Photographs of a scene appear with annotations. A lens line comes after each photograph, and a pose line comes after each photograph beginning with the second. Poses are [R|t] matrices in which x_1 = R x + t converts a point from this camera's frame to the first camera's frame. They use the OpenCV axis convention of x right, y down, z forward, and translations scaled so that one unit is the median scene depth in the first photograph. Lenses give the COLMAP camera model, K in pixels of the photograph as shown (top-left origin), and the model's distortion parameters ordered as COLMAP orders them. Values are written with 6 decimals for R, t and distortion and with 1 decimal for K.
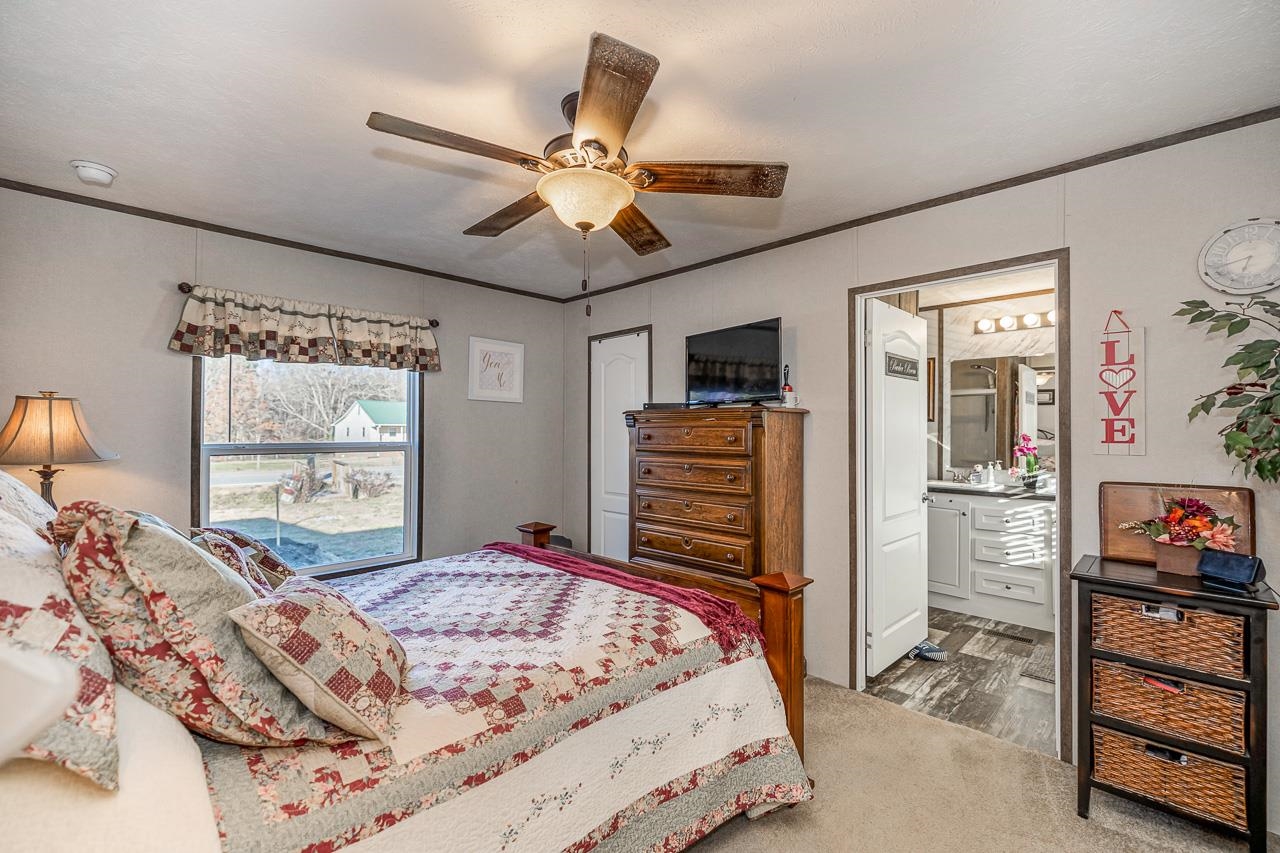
lens RADIAL K [[552.7, 0, 639.1], [0, 552.7, 427.4], [0, 0, 1]] dist [-0.000865, 0.000066]
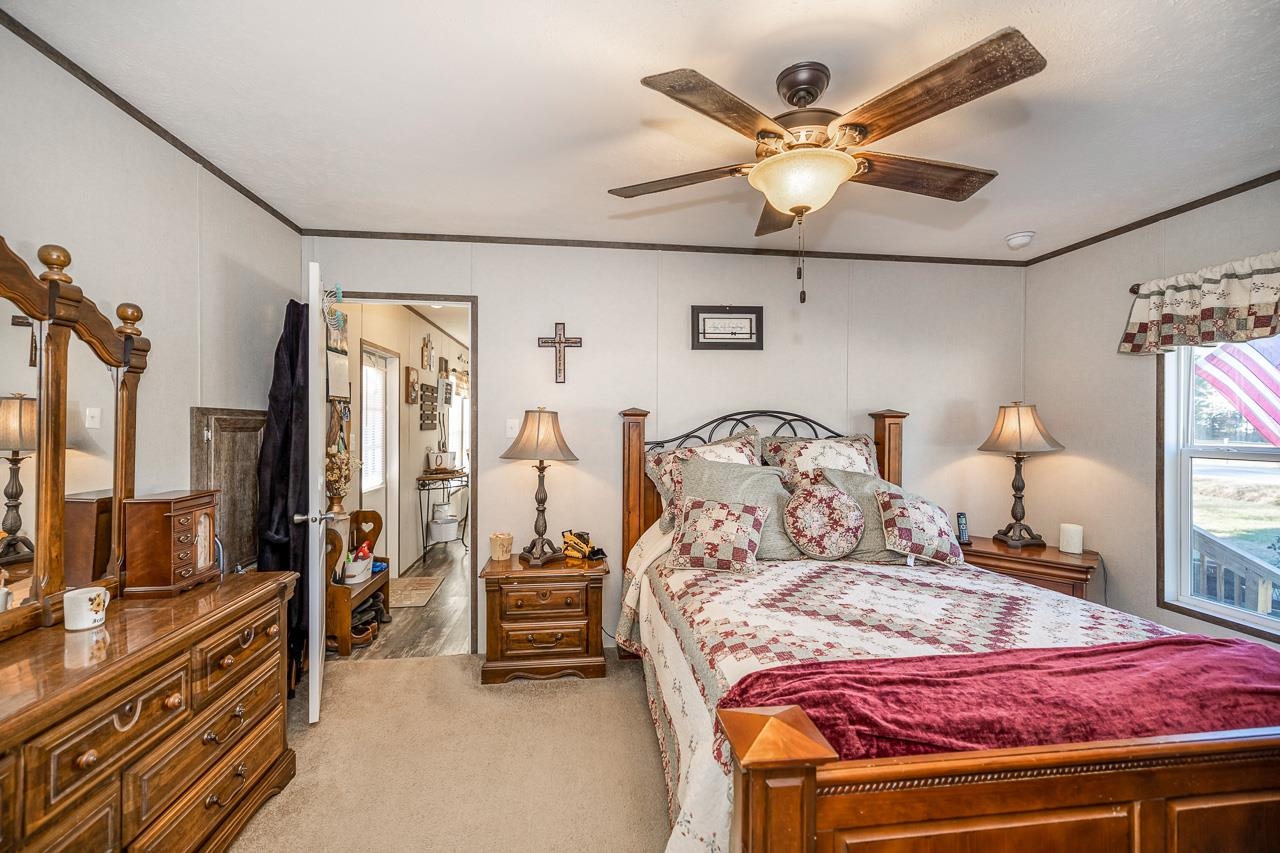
lens RADIAL K [[552.7, 0, 639.1], [0, 552.7, 427.4], [0, 0, 1]] dist [-0.000865, 0.000066]
pose [[-0.621650, -0.004111, -0.783284, 0.750755], [-0.003977, 0.999990, -0.002093, 0.010394], [0.783285, 0.001814, -0.621660, 1.272412]]
